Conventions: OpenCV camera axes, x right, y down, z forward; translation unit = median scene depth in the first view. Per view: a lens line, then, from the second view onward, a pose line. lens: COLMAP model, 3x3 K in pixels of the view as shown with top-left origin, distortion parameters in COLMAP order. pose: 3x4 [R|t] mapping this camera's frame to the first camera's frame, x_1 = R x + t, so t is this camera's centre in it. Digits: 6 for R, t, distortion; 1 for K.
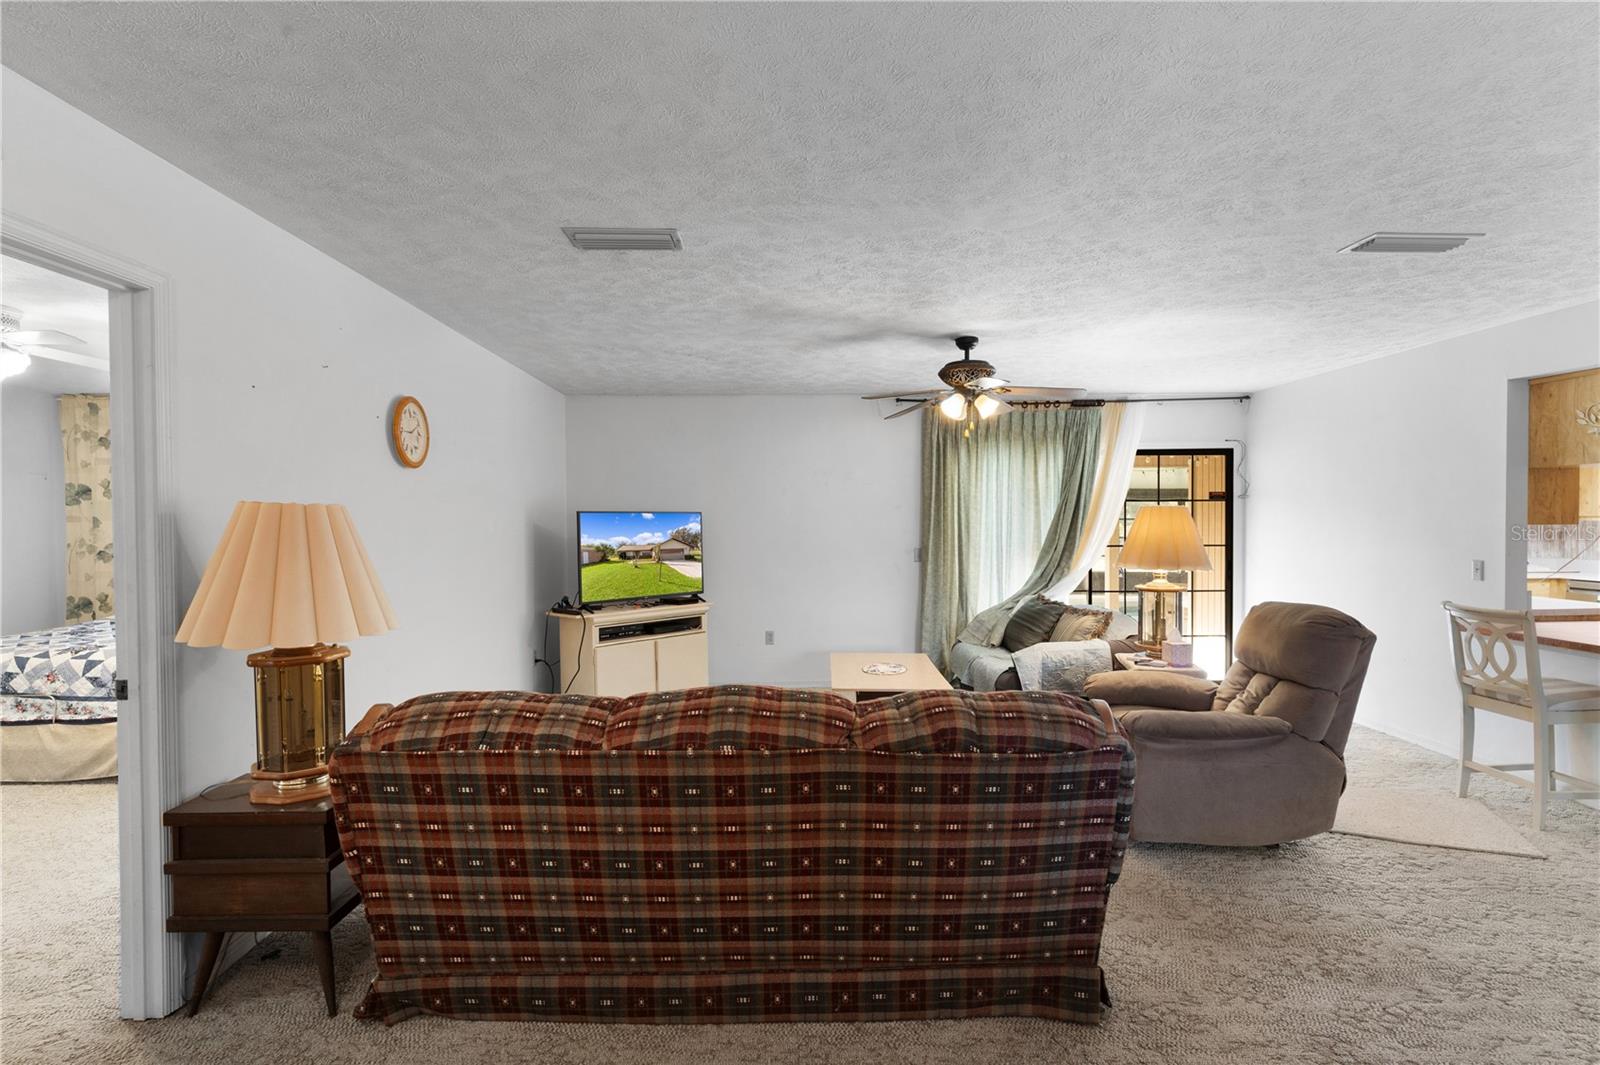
lens RADIAL K [[776.7, 0, 800.2], [0, 776.7, 529.3], [0, 0, 1]] dist [0.004188, 0.000393]
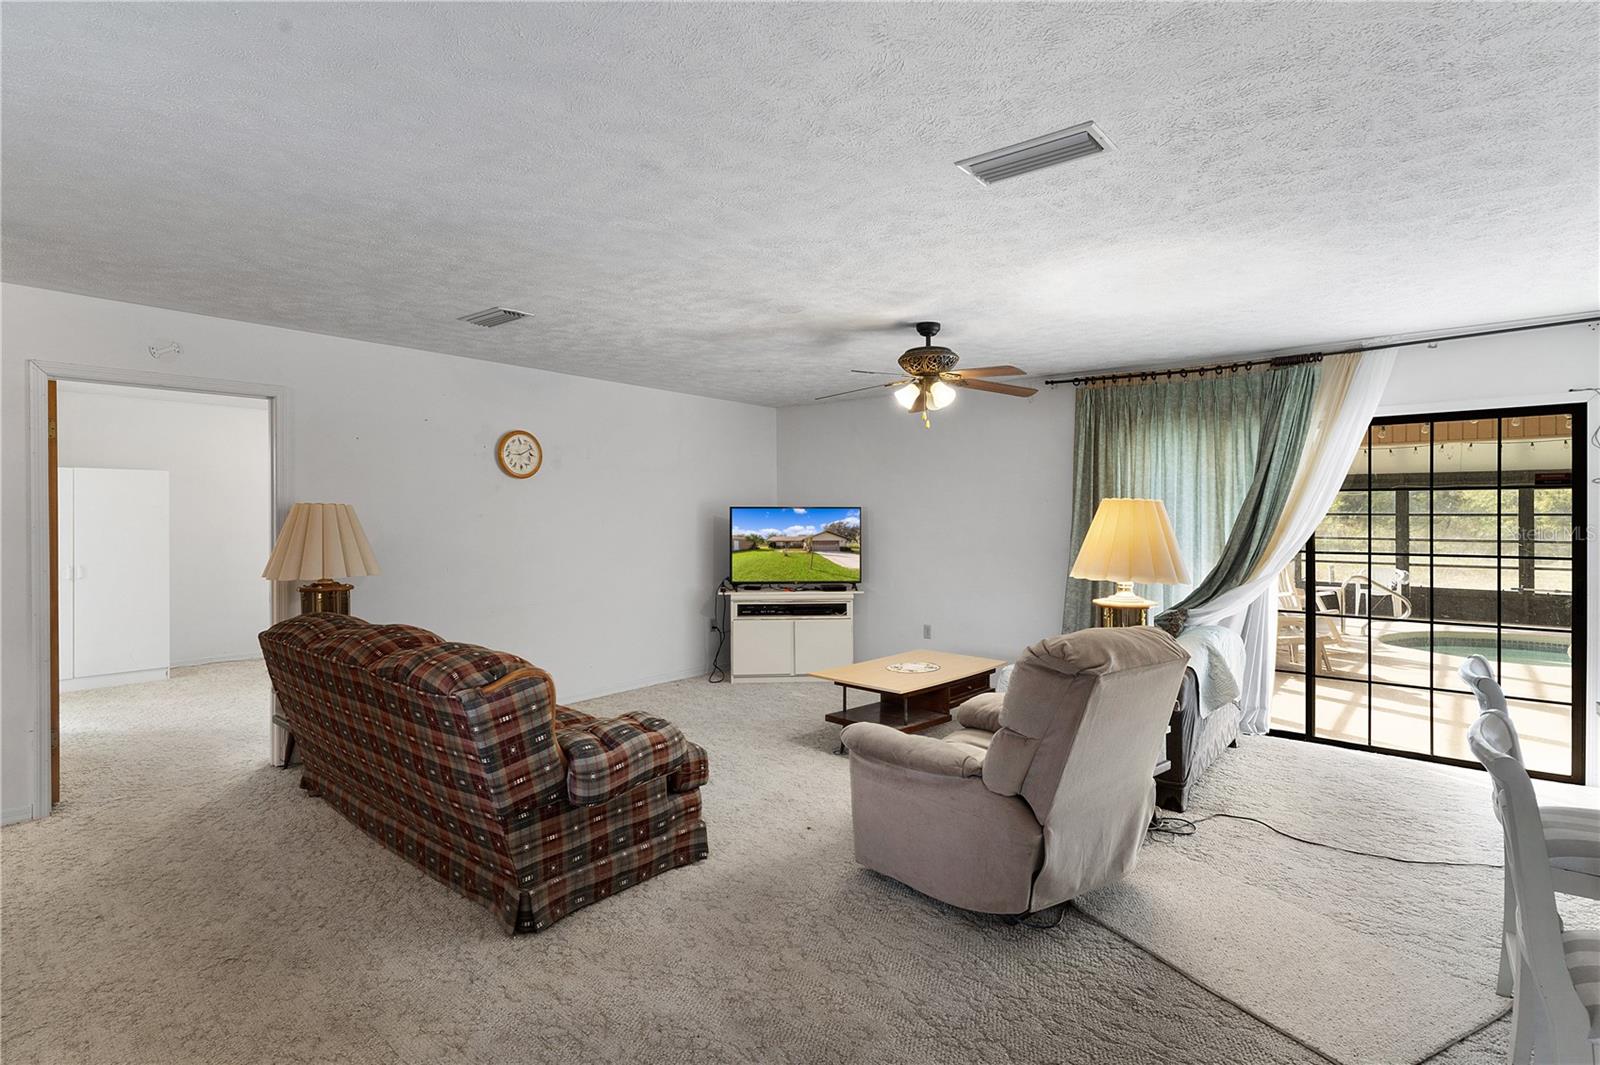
lens RADIAL K [[783.3, 0, 797.3], [0, 783.3, 513.7], [0, 0, 1]] dist [0.001653, -0.000464]
pose [[0.755498, 0.003599, -0.655141, 1.071997], [-0.012169, 0.999889, -0.008540, -0.006310], [0.655038, 0.014424, 0.755459, 0.261586]]
